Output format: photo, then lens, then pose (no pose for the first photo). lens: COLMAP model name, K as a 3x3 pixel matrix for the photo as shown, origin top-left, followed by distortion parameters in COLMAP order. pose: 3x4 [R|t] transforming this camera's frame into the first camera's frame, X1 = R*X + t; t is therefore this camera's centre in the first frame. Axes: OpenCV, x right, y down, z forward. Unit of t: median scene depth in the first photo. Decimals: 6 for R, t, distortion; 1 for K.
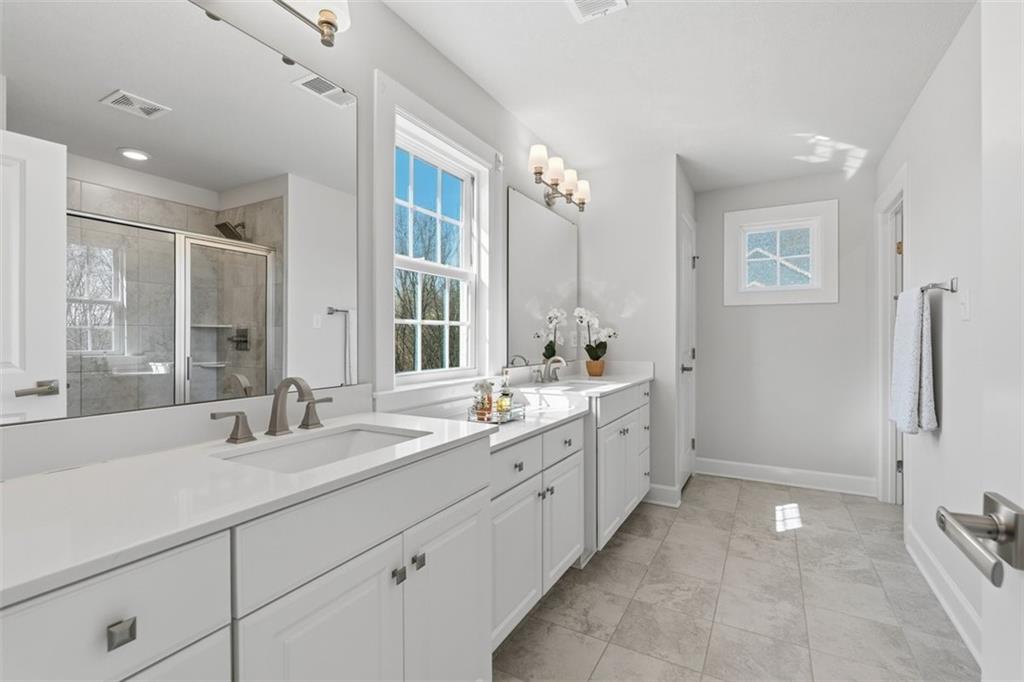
lens RADIAL K [[457.4, 0, 510.0], [0, 457.4, 341.2], [0, 0, 1]] dist [0.000073, 0.000080]
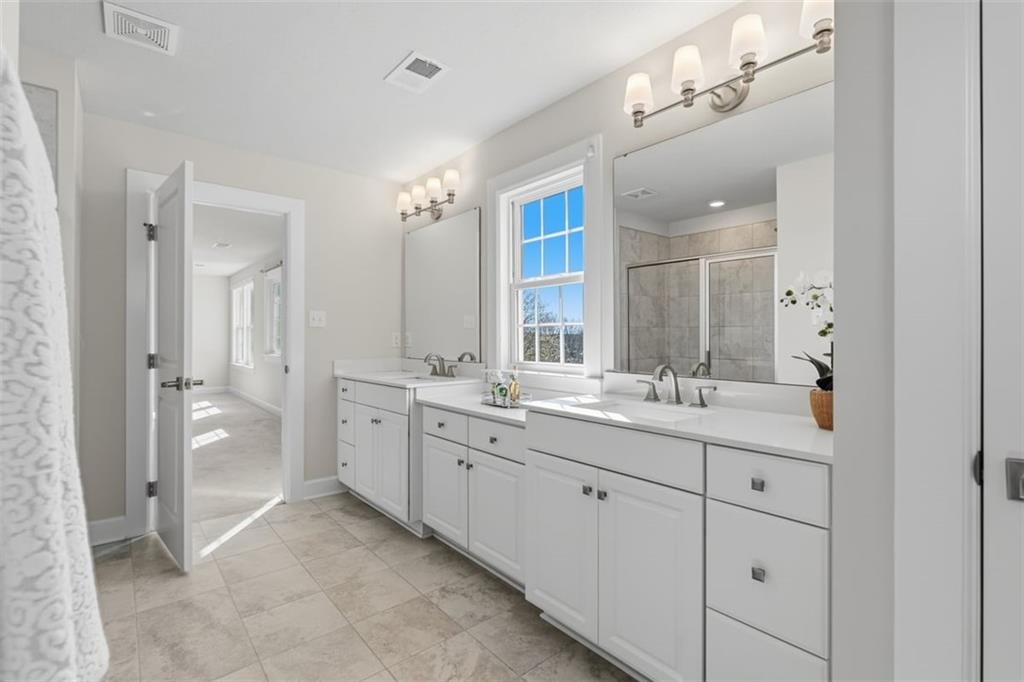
lens RADIAL K [[457.4, 0, 510.0], [0, 457.4, 341.2], [0, 0, 1]] dist [0.000073, 0.000080]
pose [[-0.336475, 0.011788, -0.941619, 1.078752], [-0.001947, 0.999911, 0.013214, -0.011588], [0.941690, 0.006279, -0.336422, 1.389779]]
